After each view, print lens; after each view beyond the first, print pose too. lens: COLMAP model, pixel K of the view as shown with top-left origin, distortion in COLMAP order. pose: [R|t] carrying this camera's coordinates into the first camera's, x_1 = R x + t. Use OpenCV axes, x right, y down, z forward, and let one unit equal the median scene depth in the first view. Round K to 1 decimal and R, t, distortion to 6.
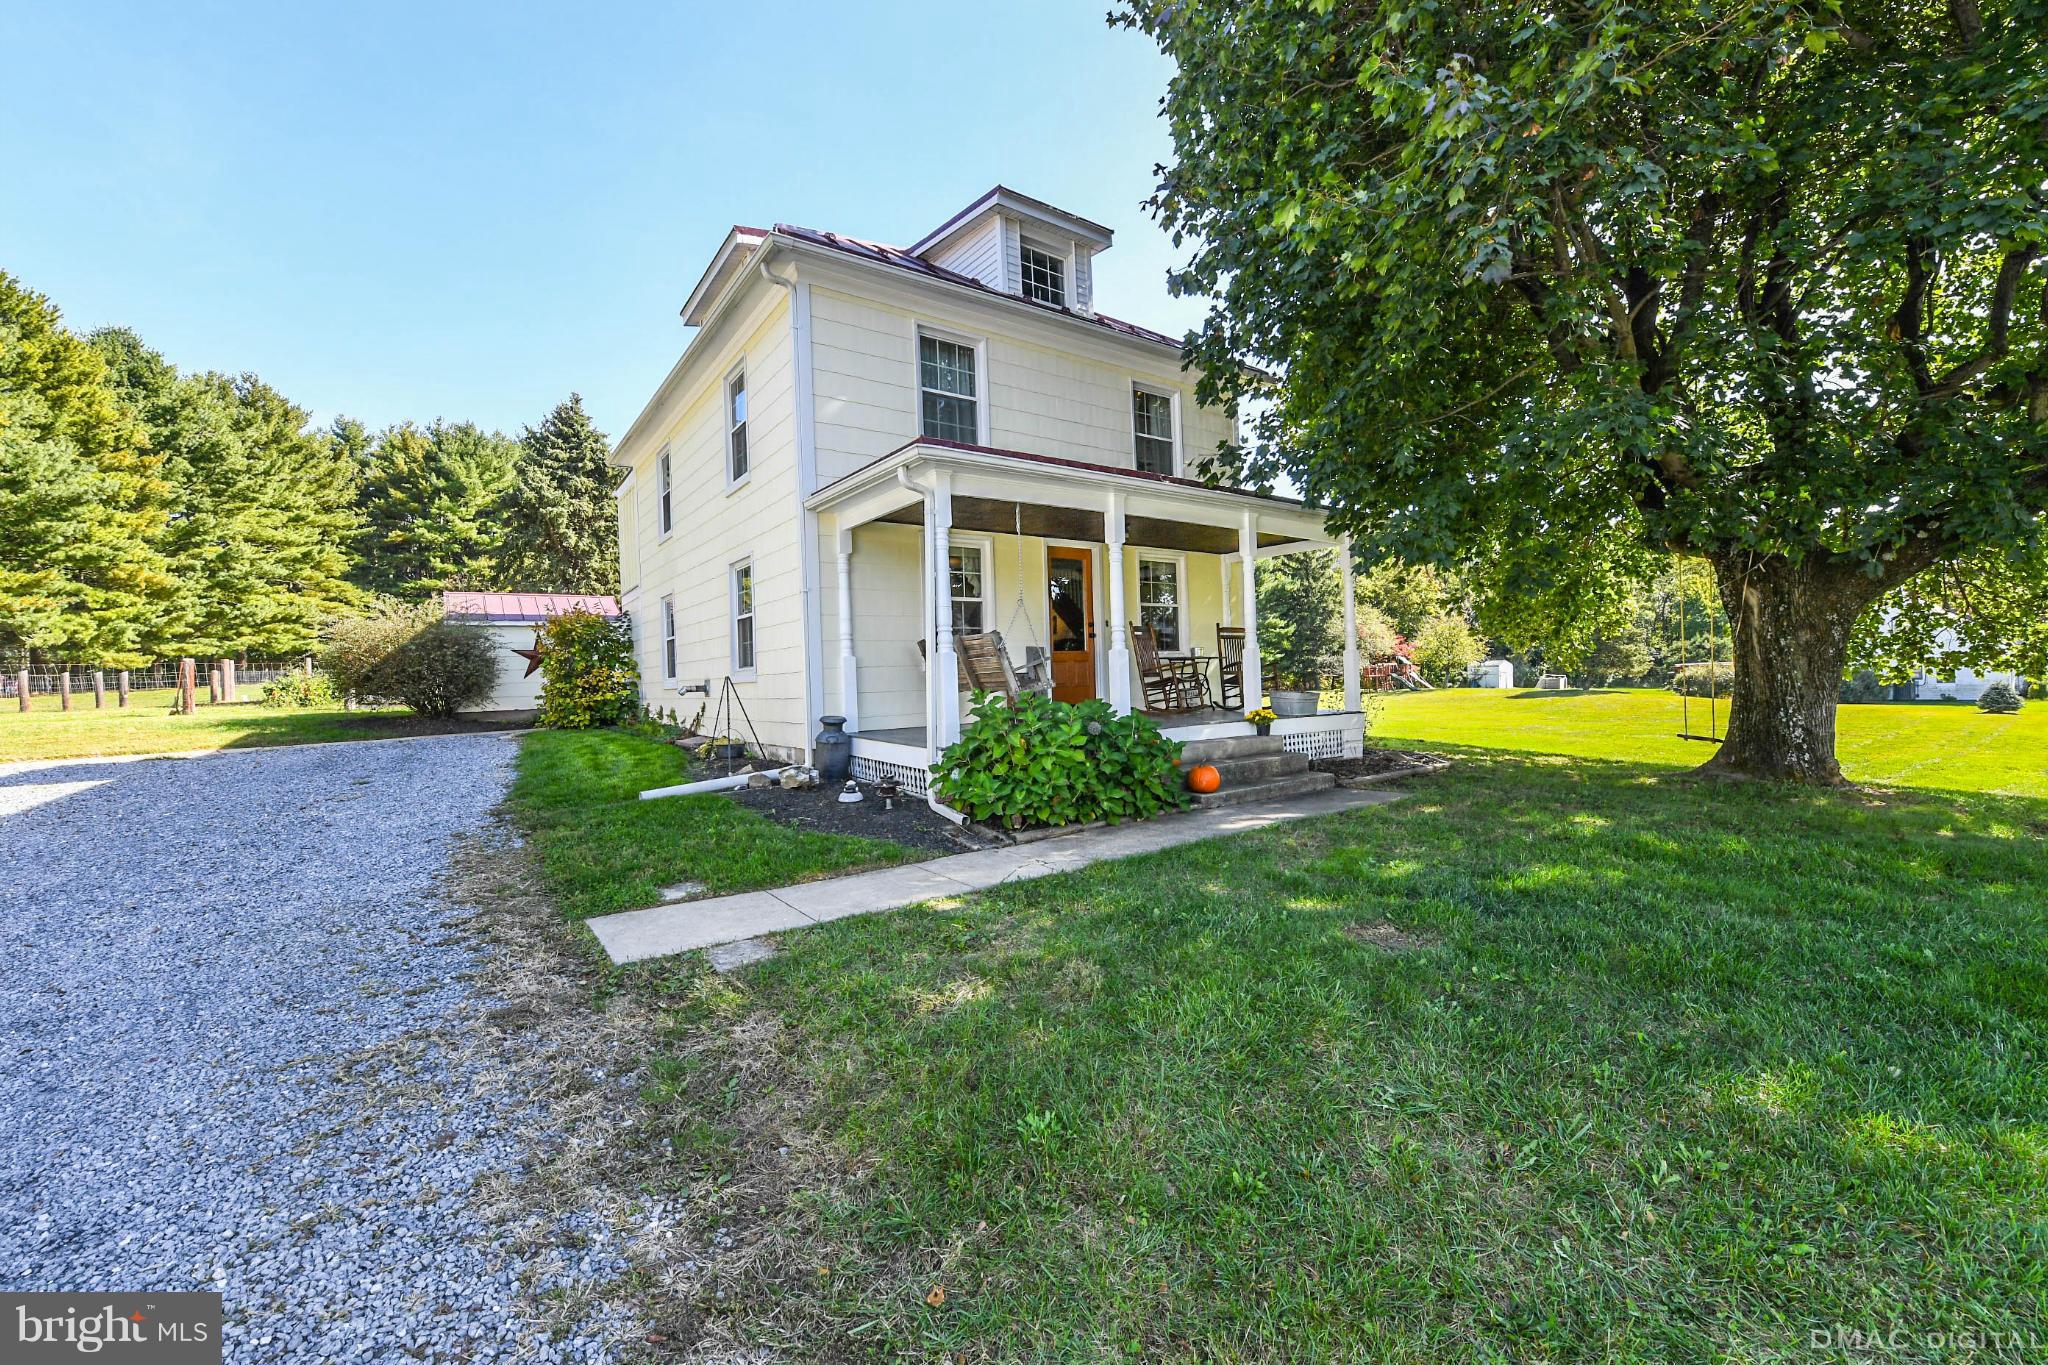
lens RADIAL K [[811.7, 0, 1028.7], [0, 811.7, 679.5], [0, 0, 1]] dist [-0.013753, -0.001773]
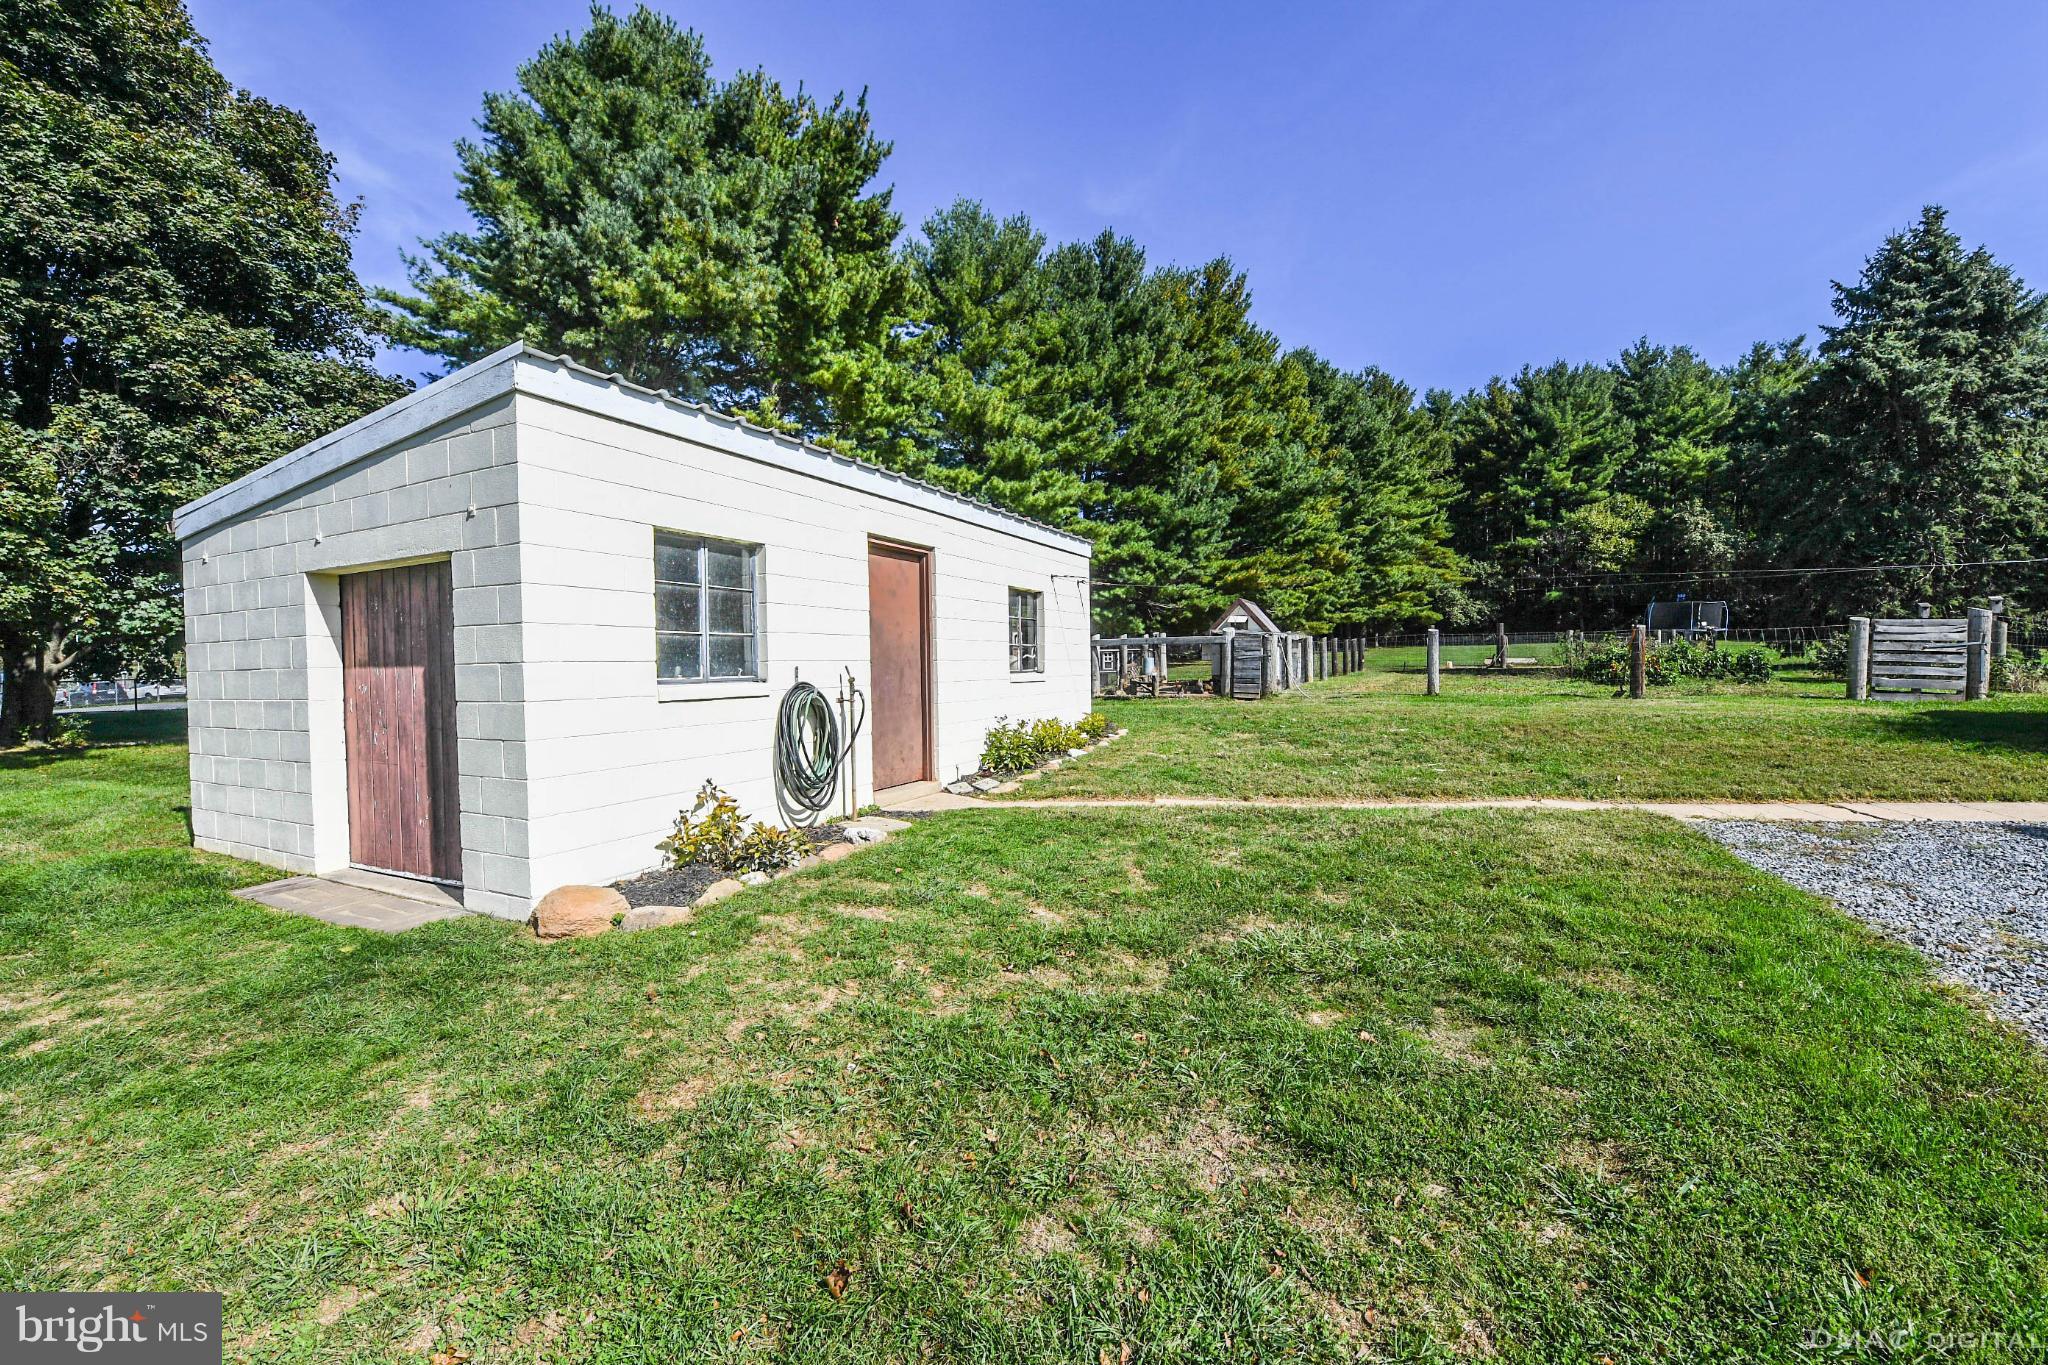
lens RADIAL K [[811.7, 0, 1018.9], [0, 811.7, 673.3], [0, 0, 1]] dist [-0.013753, -0.001773]
pose [[0.464942, 0.041022, -0.884390, -0.195409], [-0.005610, 0.999042, 0.043391, -0.003712], [0.885324, -0.015213, 0.464727, 0.035353]]
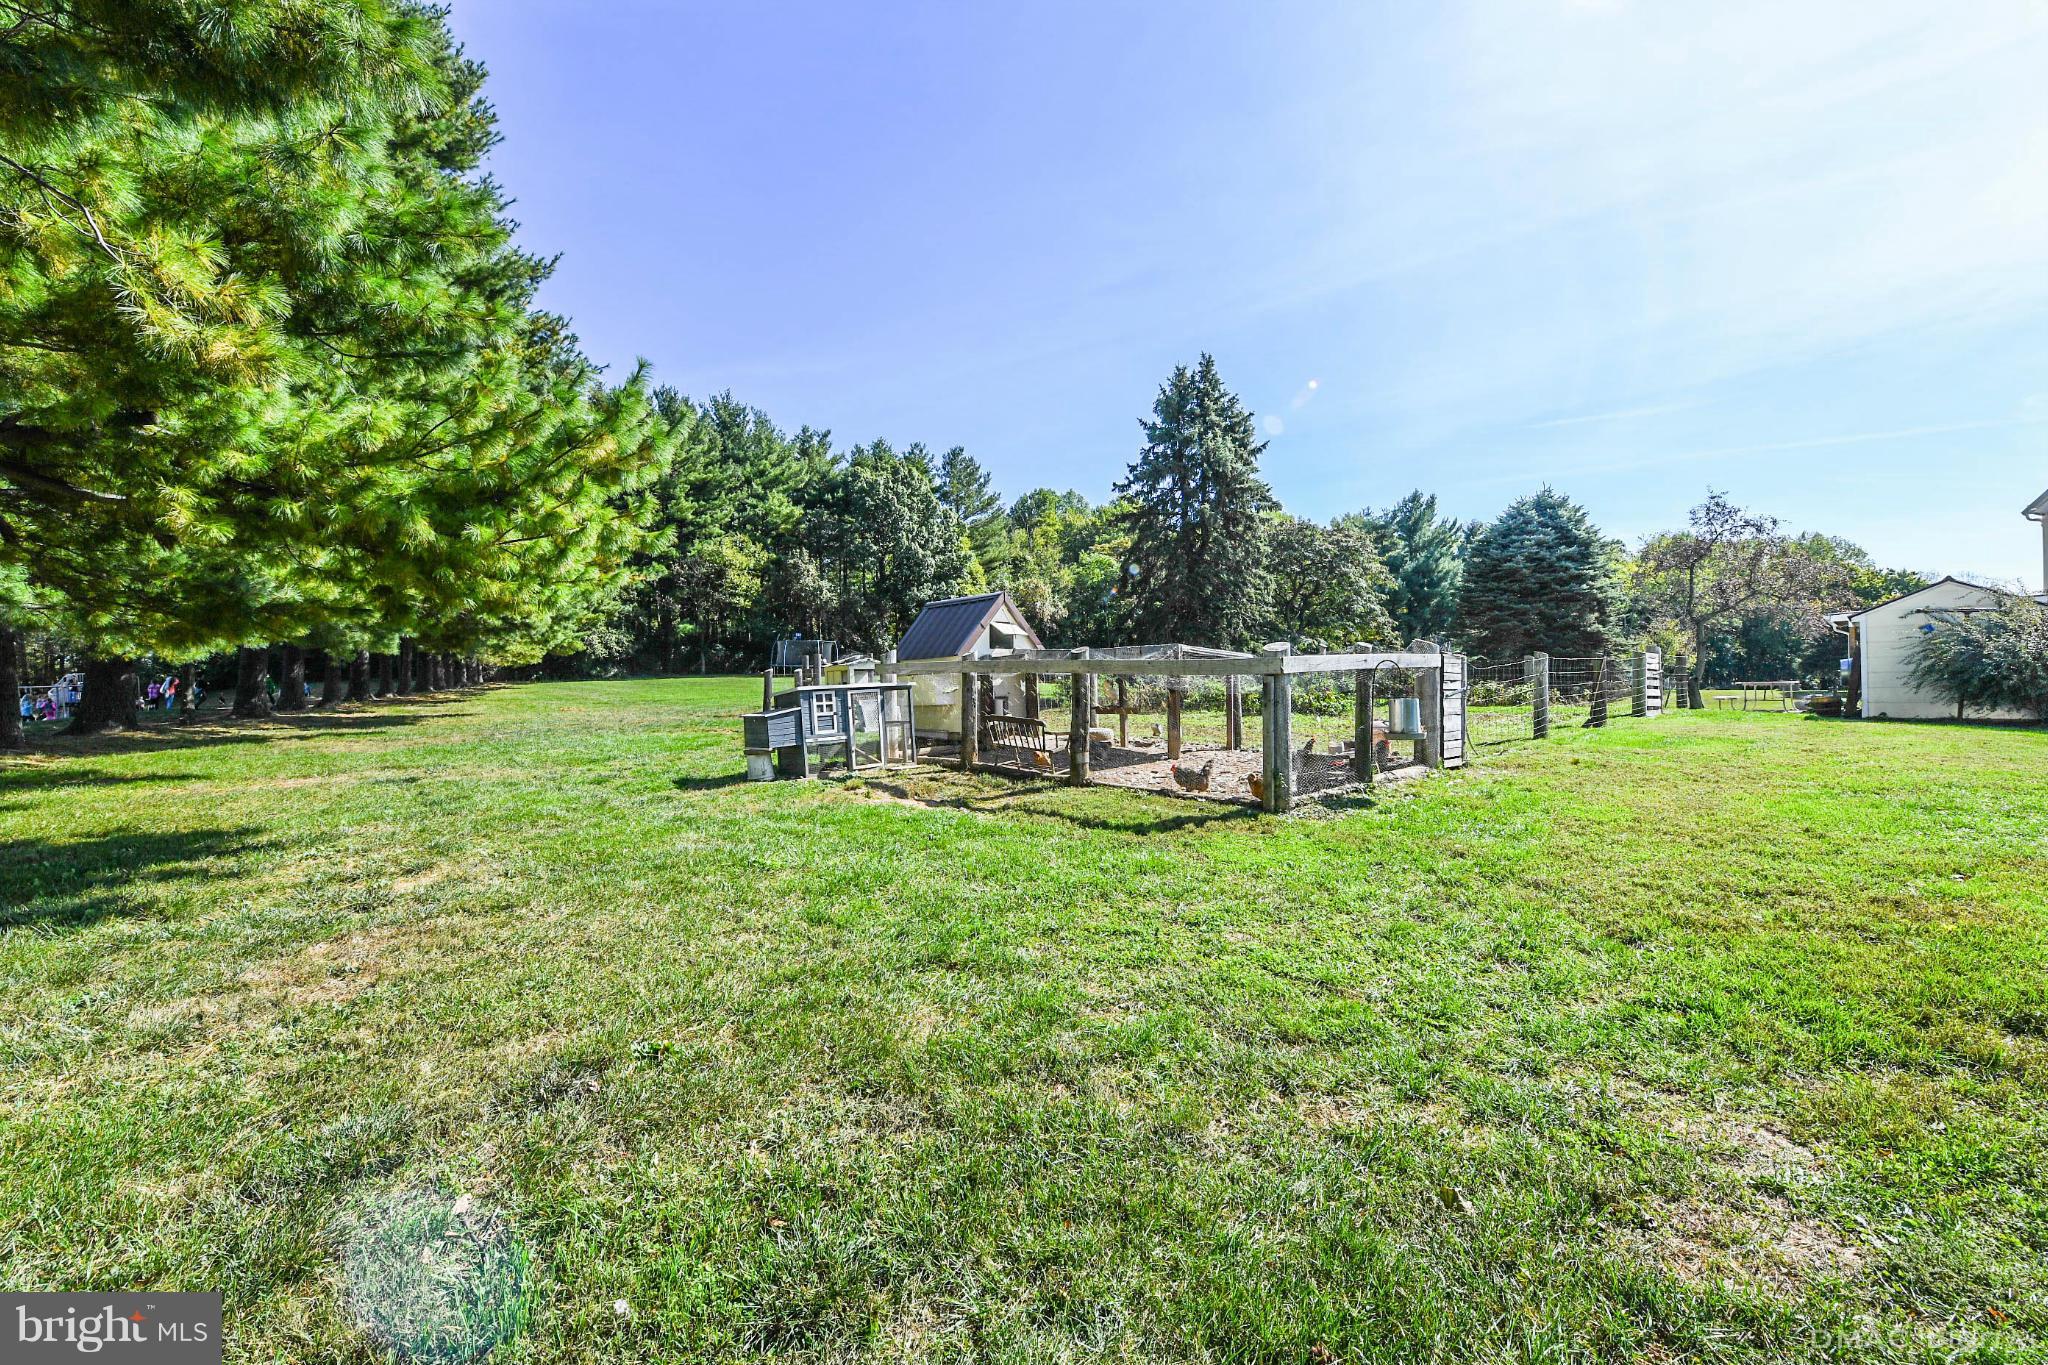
lens RADIAL K [[811.7, 0, 1022.5], [0, 811.7, 682.7], [0, 0, 1]] dist [-0.013753, -0.001773]
pose [[0.992092, 0.008368, 0.125234, -0.511688], [-0.008314, 0.999965, -0.000960, 0.001871], [-0.125237, -0.000089, 0.992127, 0.093899]]
